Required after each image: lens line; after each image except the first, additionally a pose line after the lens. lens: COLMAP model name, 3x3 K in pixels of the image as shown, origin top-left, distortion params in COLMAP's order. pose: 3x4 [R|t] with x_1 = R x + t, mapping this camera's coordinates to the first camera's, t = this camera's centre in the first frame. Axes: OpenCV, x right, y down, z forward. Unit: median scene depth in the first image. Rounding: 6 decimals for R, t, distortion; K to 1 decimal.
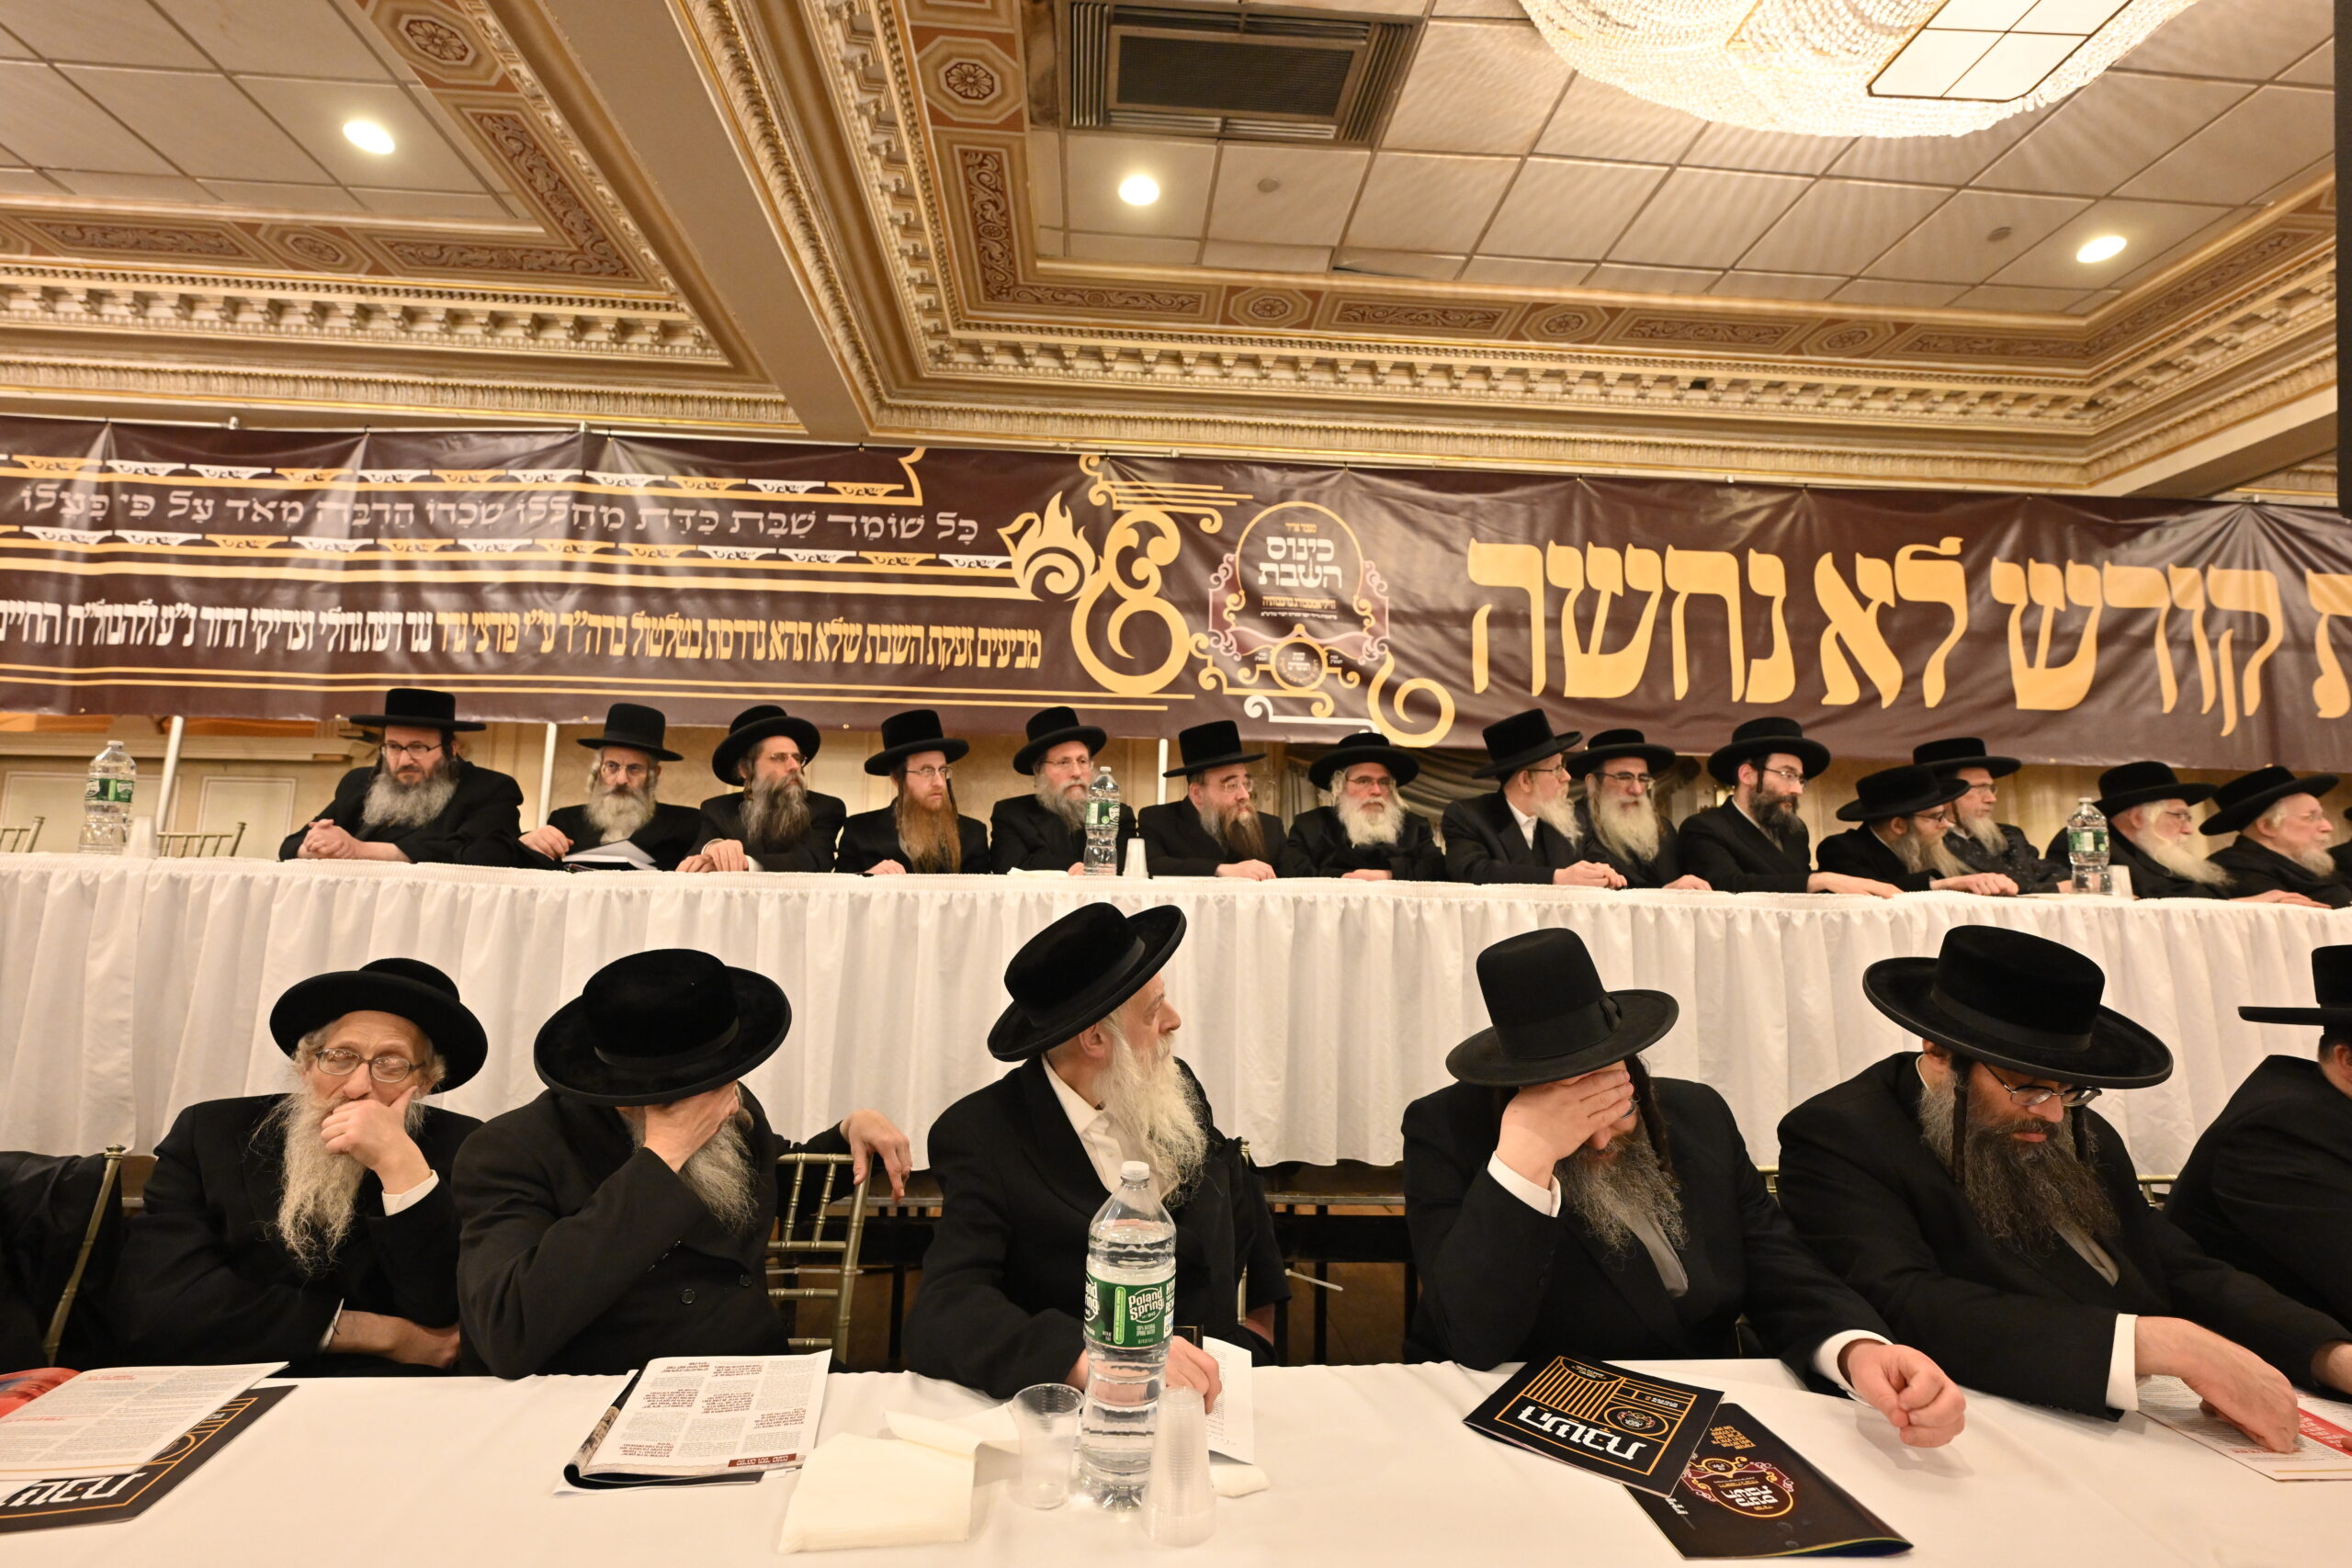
lens RADIAL K [[969.6, 0, 1156.8], [0, 969.6, 780.2], [0, 0, 1]] dist [-0.000271, 0.000128]
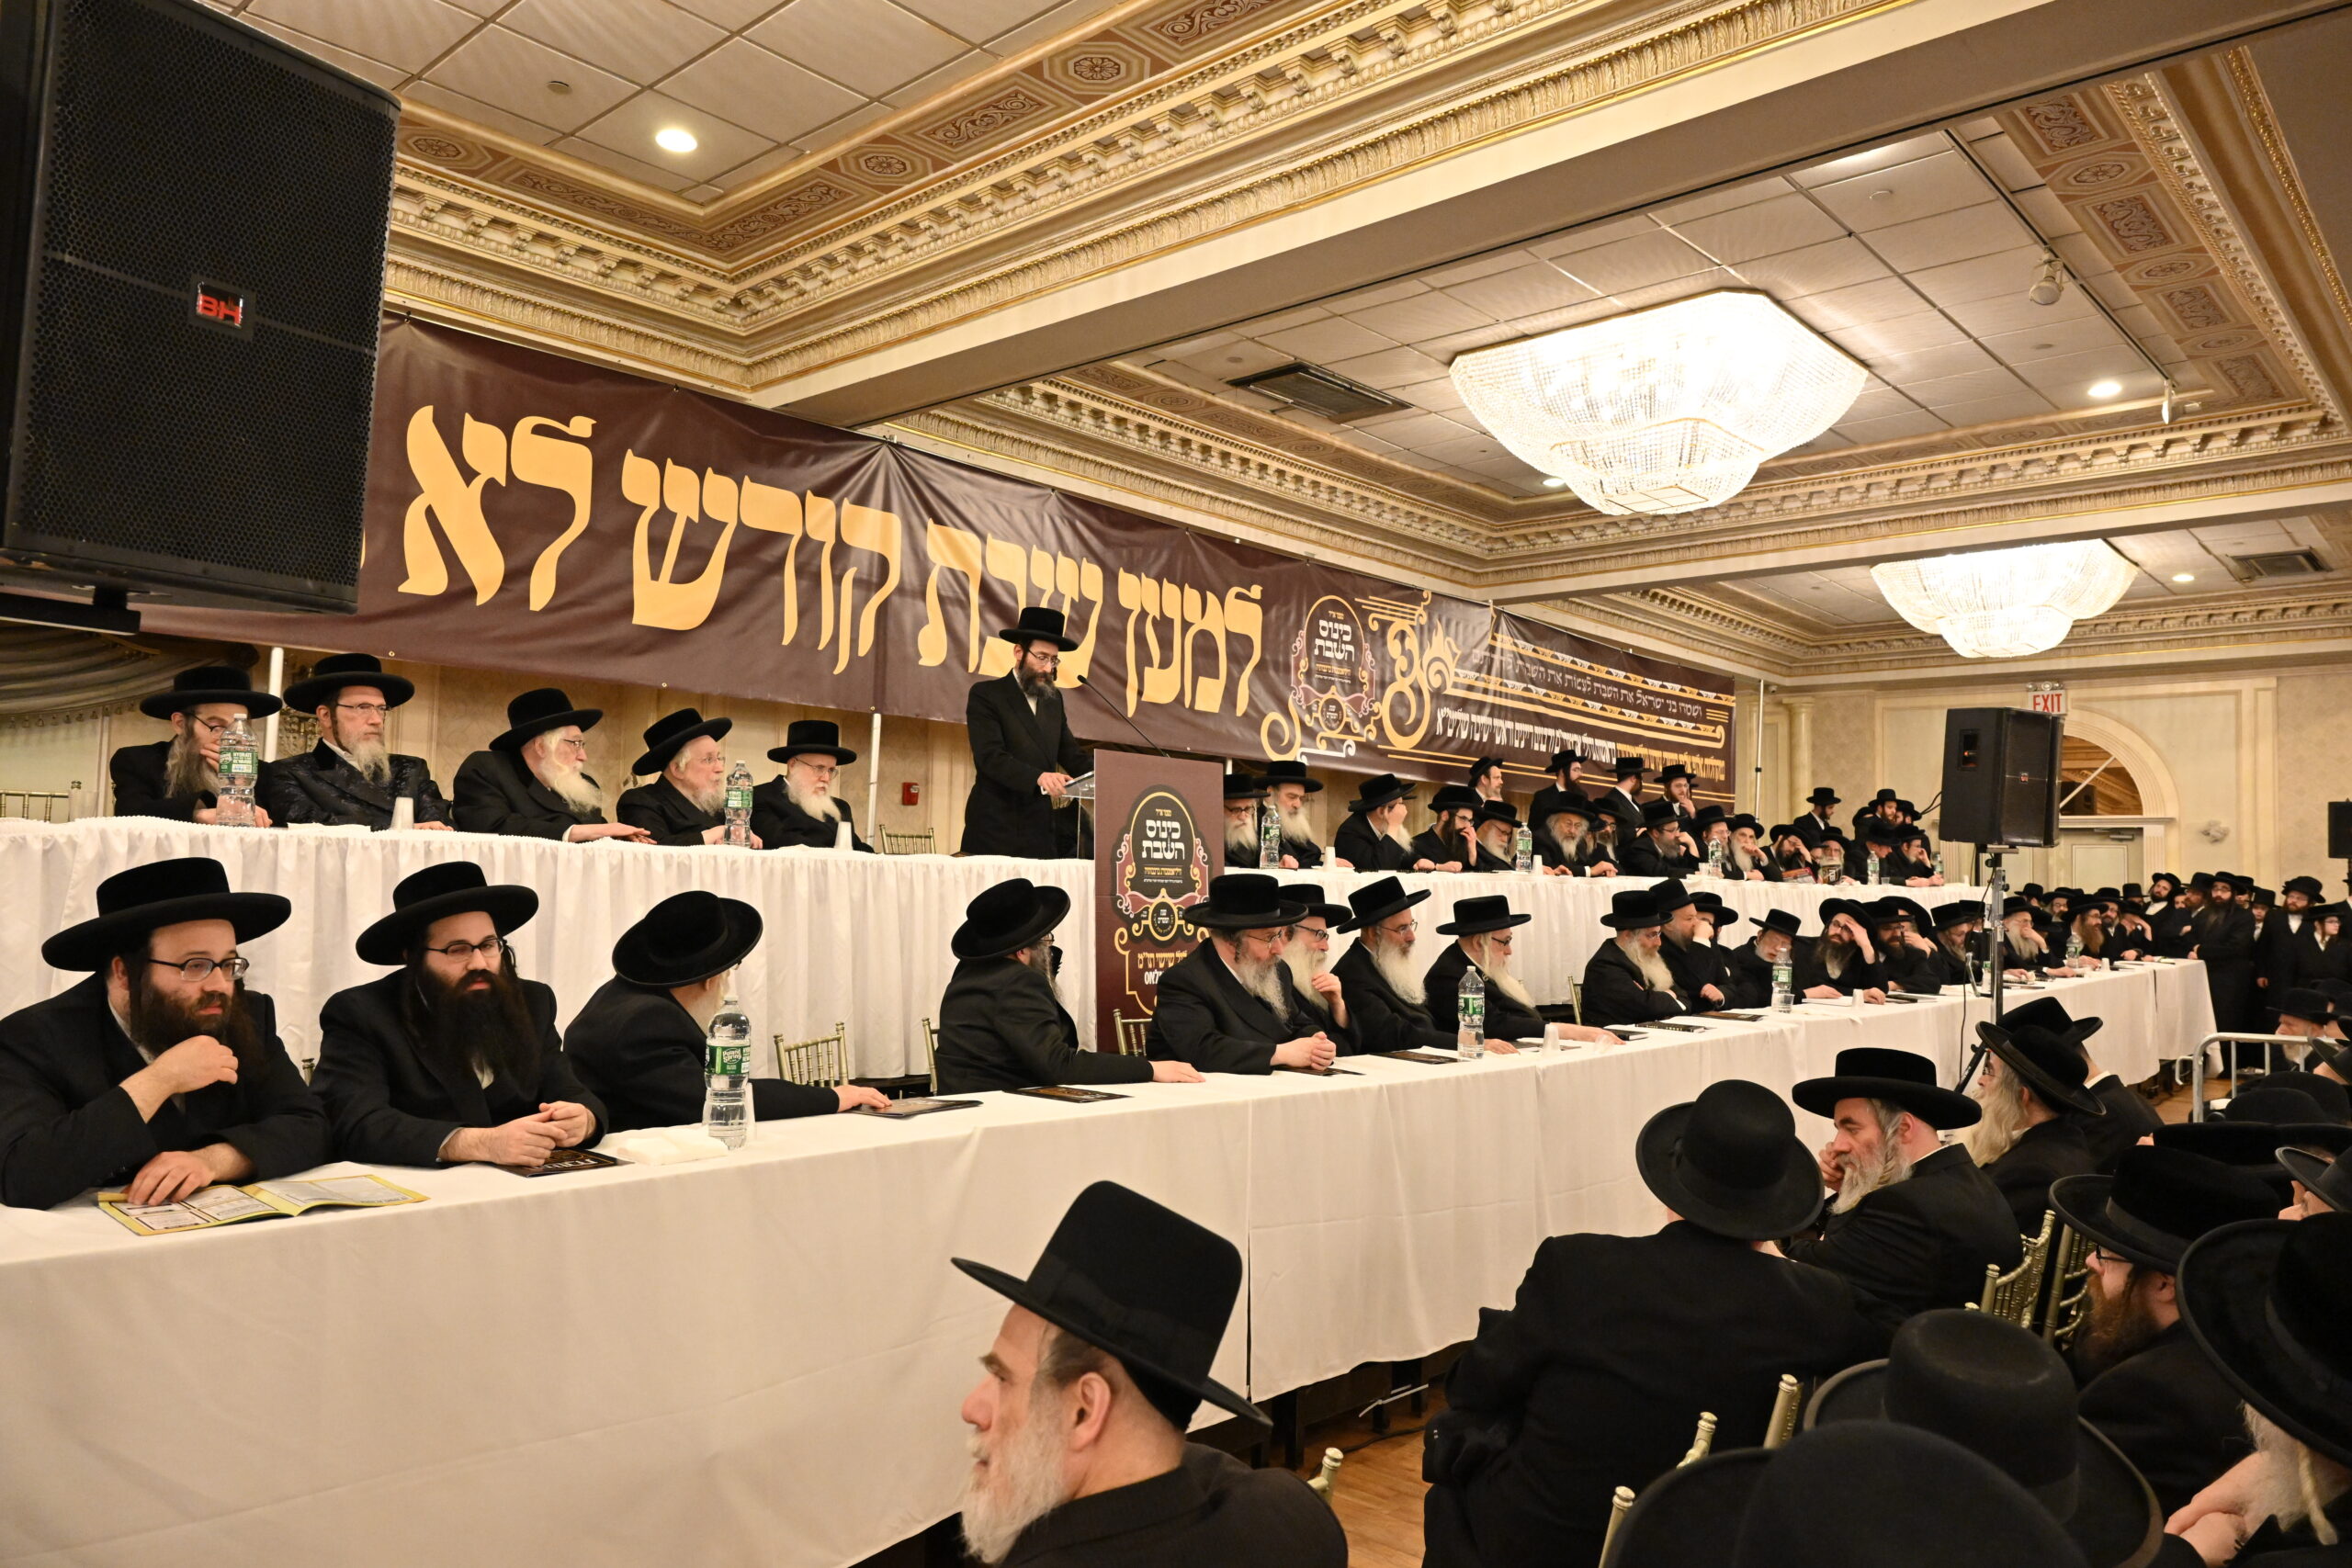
lens RADIAL K [[1593.5, 0, 1185.6], [0, 1593.5, 779.7], [0, 0, 1]] dist [-0.002453, 0.003198]
pose [[0.715301, 0.041961, 0.697556, 0.235815], [-0.092894, 0.995046, 0.035401, -0.030523], [-0.692615, -0.090122, 0.715656, -0.419103]]
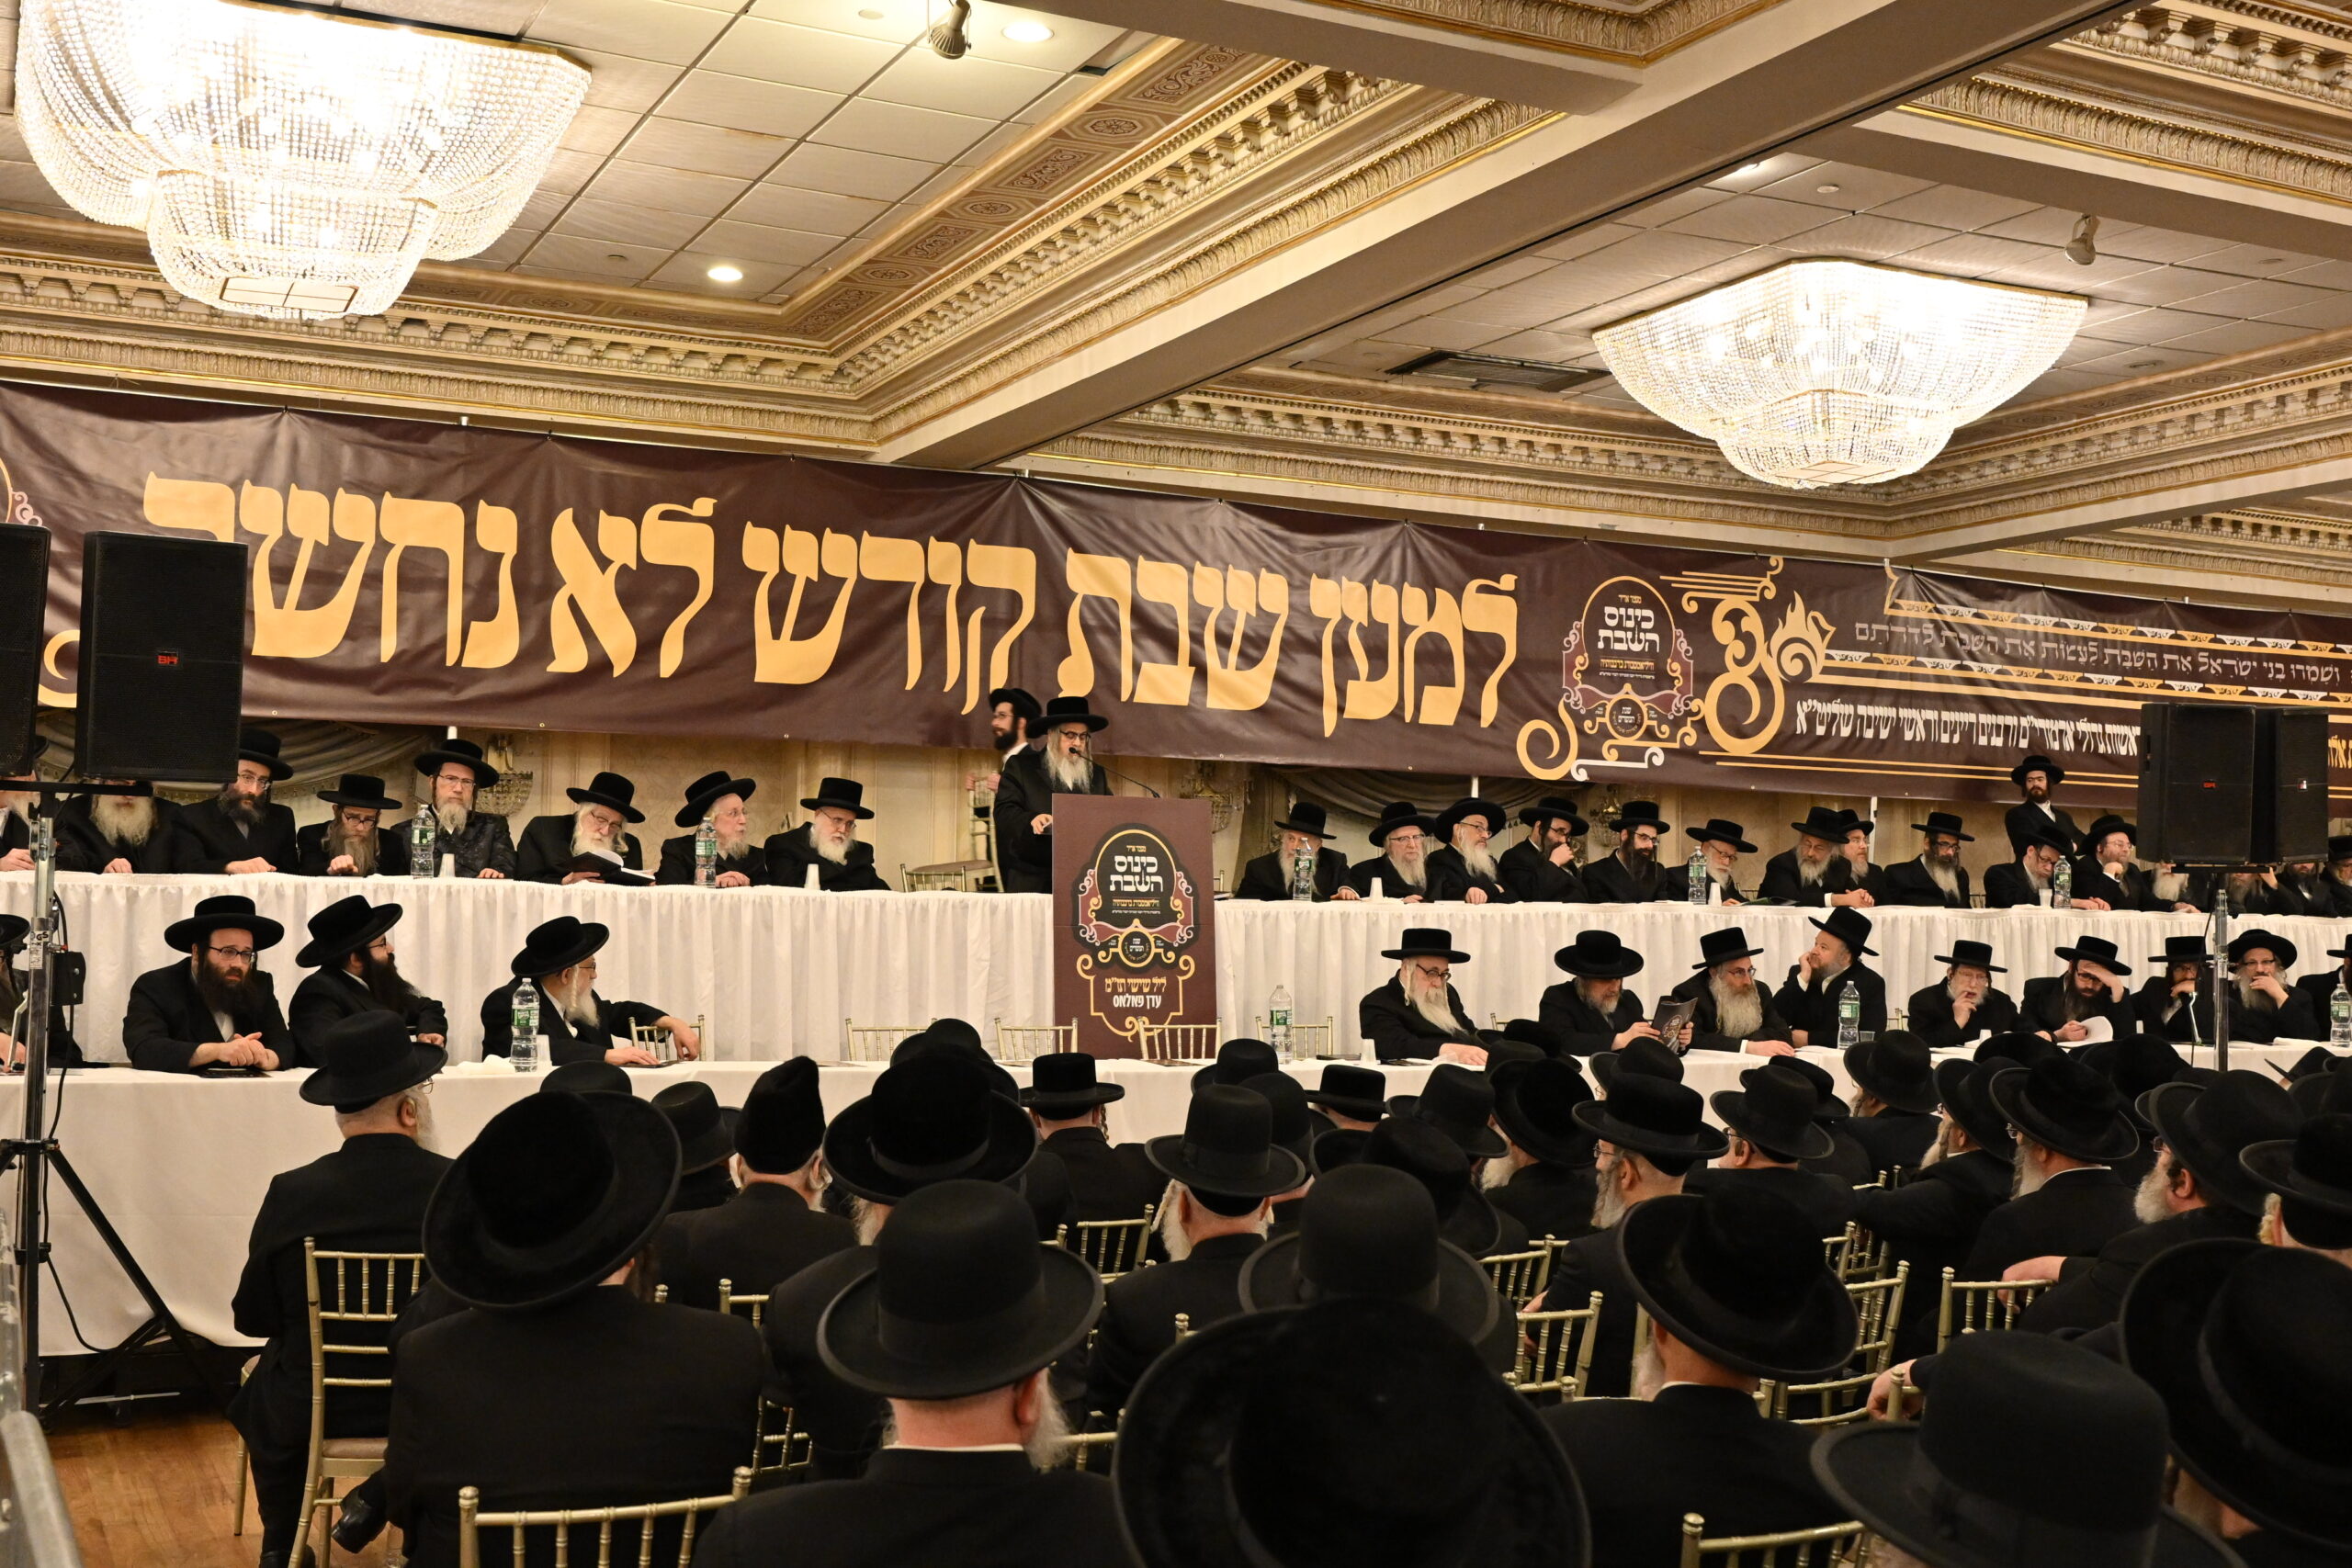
lens RADIAL K [[2504.4, 0, 1162.6], [0, 2504.4, 781.7], [0, 0, 1]] dist [0.004751, 0.000000]
pose [[0.925505, 0.015871, 0.378403, 0.318117], [-0.043799, 0.996903, 0.065311, -0.157005], [-0.376195, -0.077020, 0.923334, -1.492655]]
